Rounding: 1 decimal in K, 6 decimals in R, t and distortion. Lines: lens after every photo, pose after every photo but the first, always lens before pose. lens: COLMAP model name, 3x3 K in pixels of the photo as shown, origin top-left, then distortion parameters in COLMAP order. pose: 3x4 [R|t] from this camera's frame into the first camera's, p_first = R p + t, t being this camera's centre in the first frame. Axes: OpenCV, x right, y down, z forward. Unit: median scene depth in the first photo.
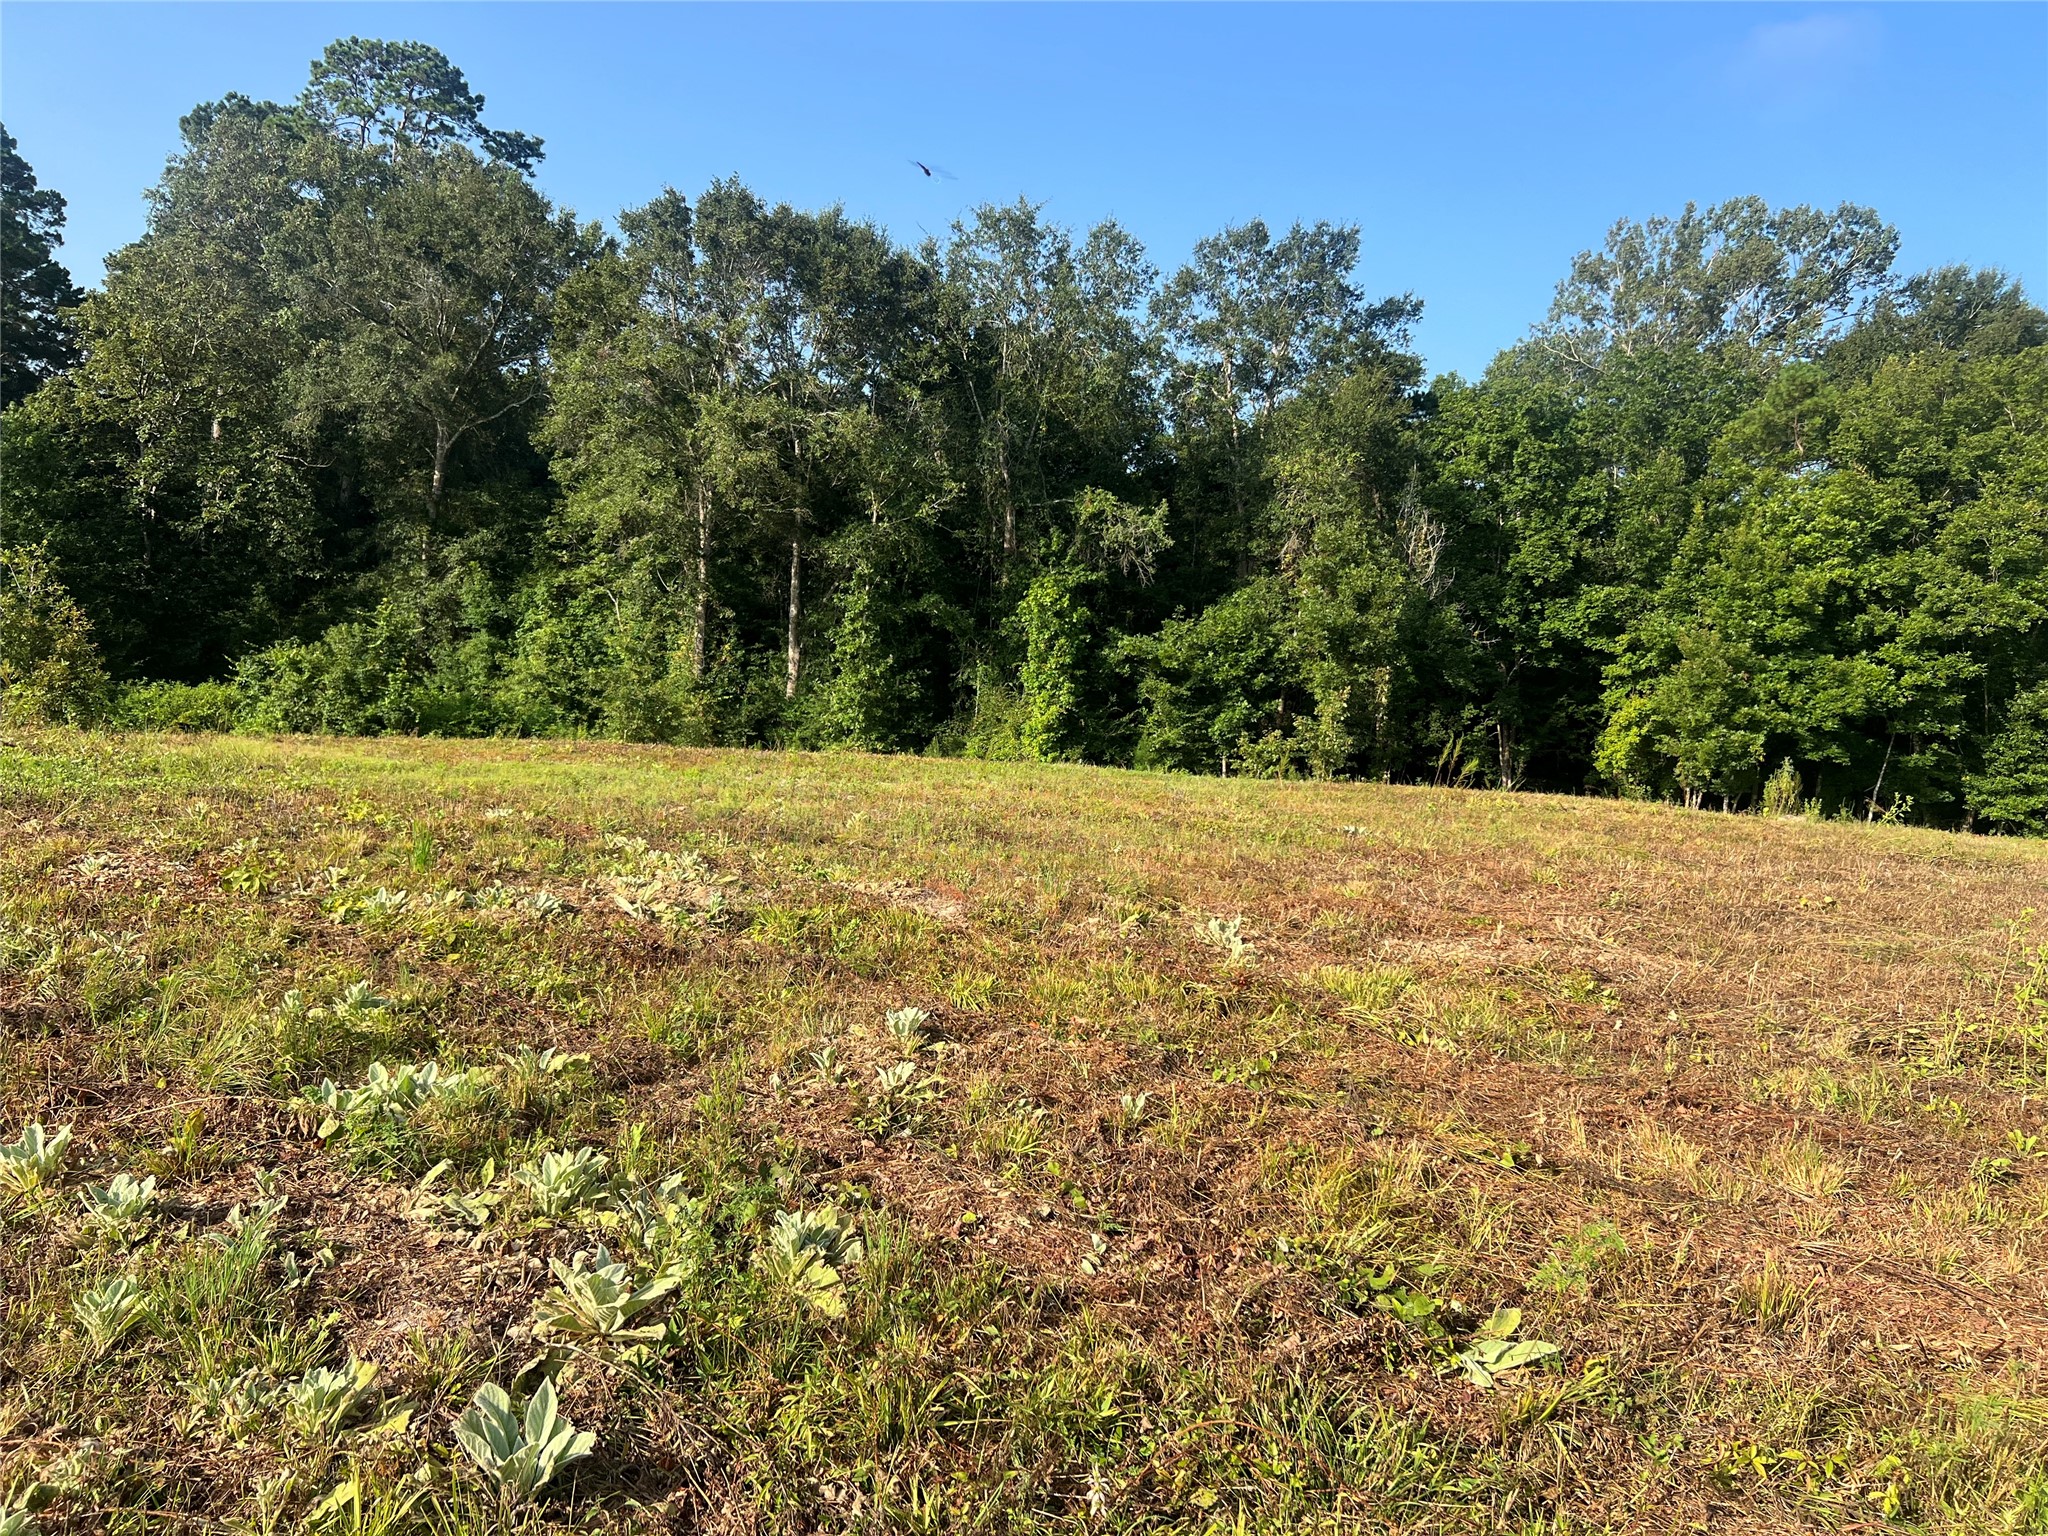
lens RADIAL K [[1538.5, 0, 1042.0], [0, 1538.5, 768.4], [0, 0, 1]] dist [0.058225, -0.089183]
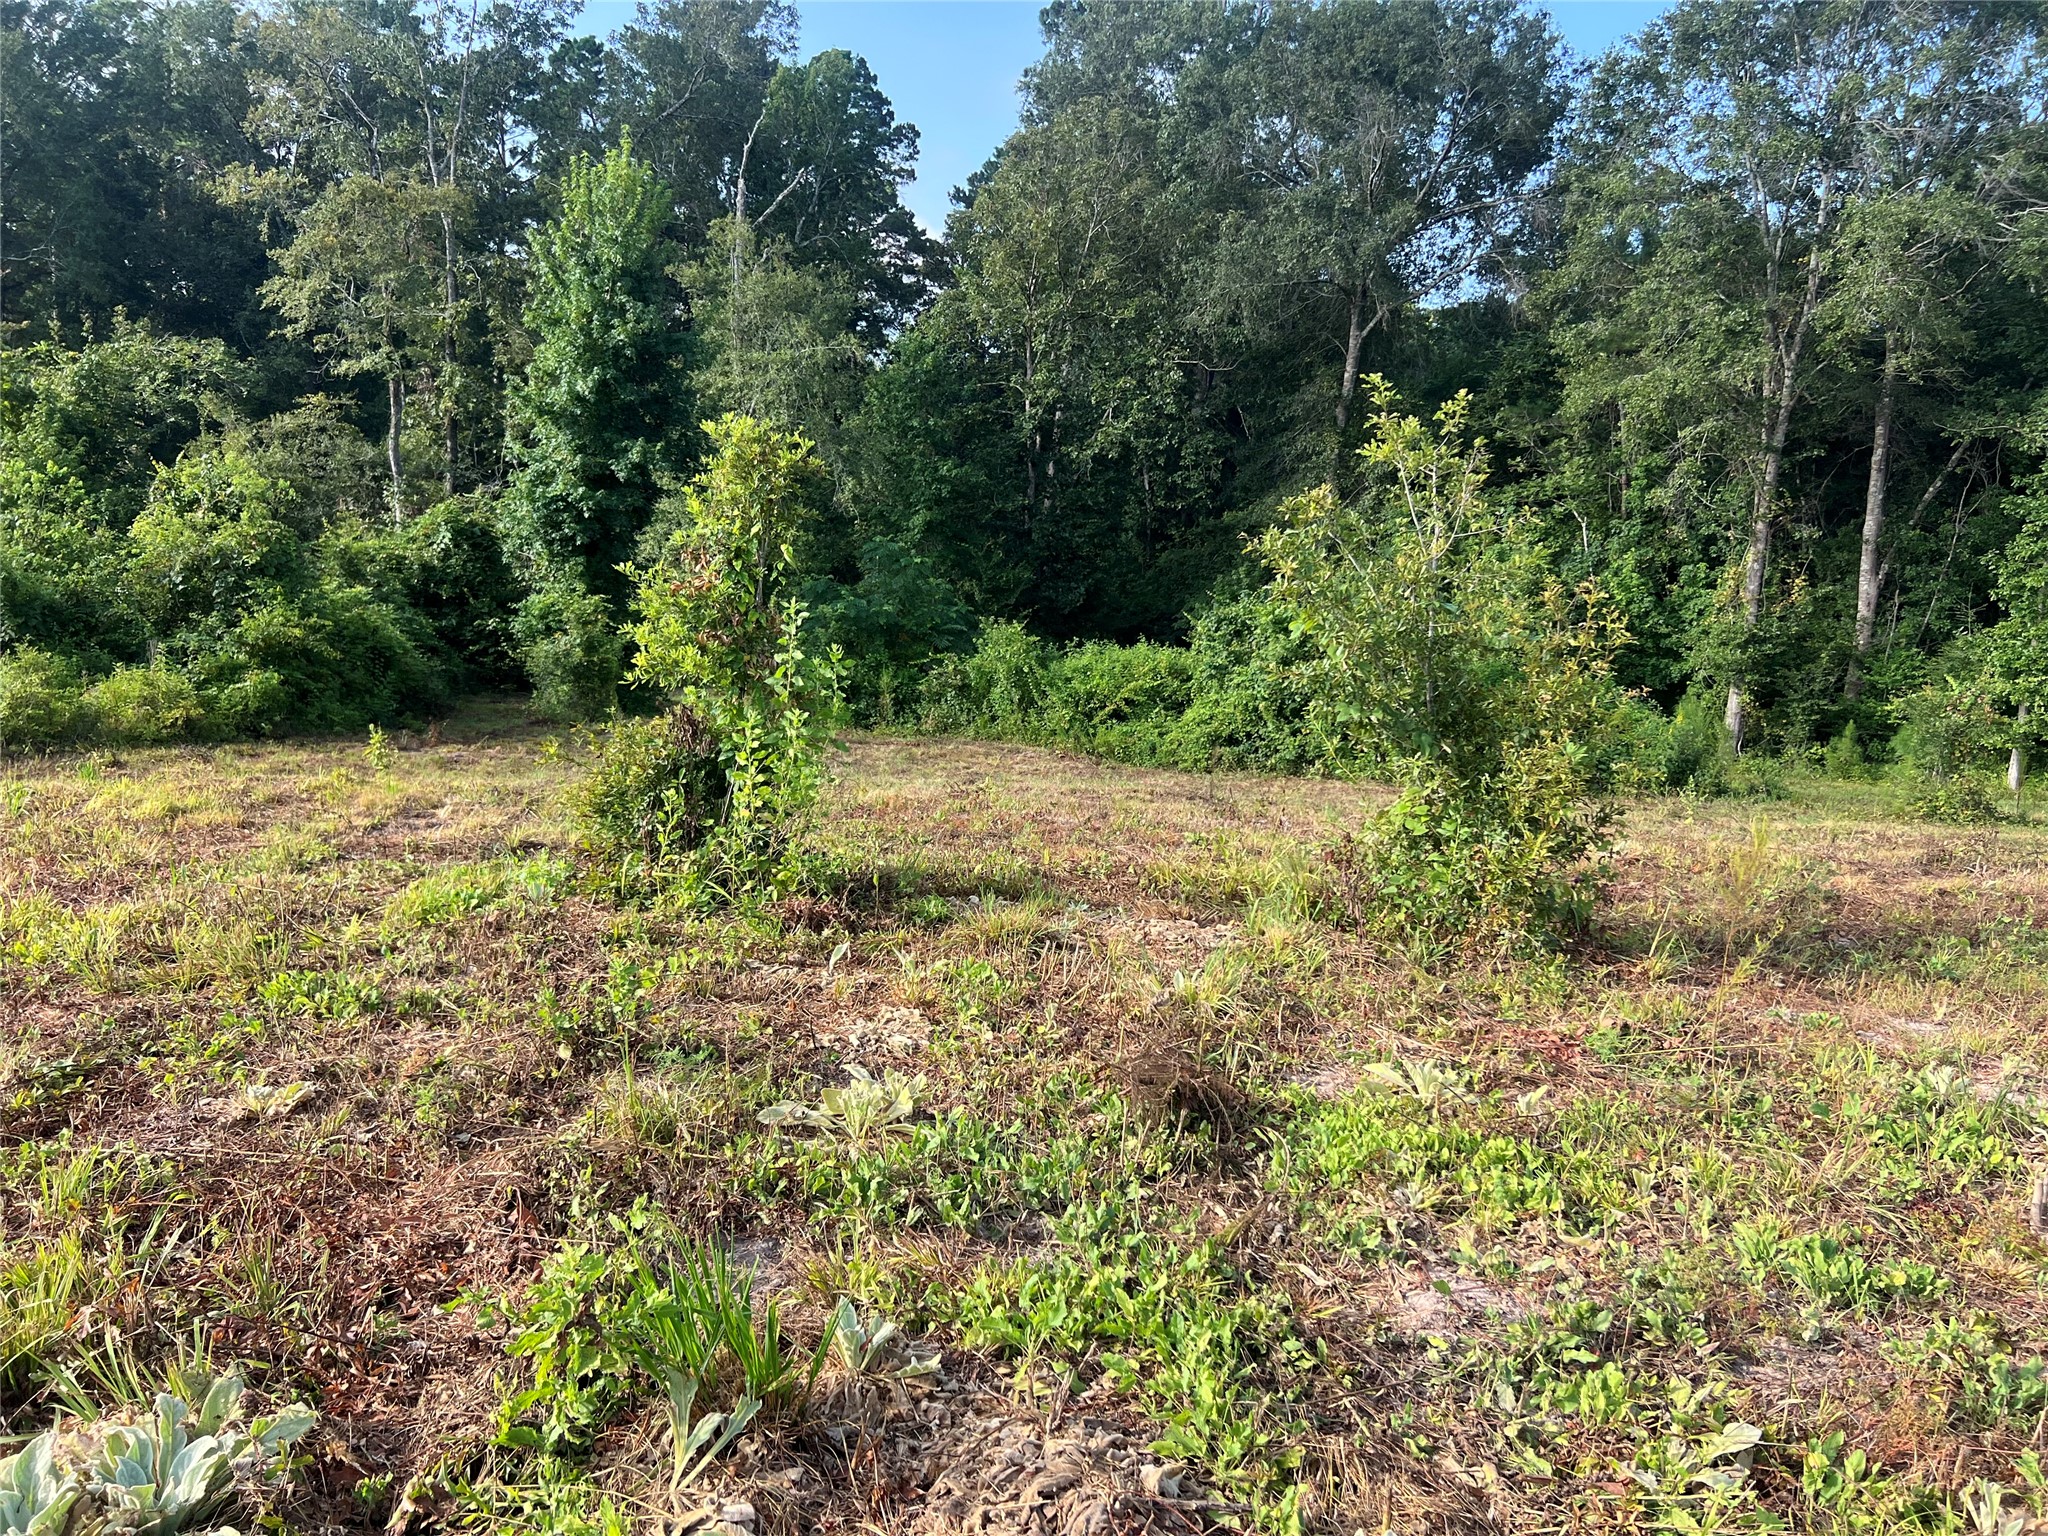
lens RADIAL K [[1538.5, 0, 1042.0], [0, 1538.5, 768.4], [0, 0, 1]] dist [0.058225, -0.089183]
pose [[0.897253, 0.043958, -0.439323, -0.176161], [-0.019946, 0.998051, 0.059125, -0.027195], [0.441066, -0.044287, 0.896381, 0.201708]]
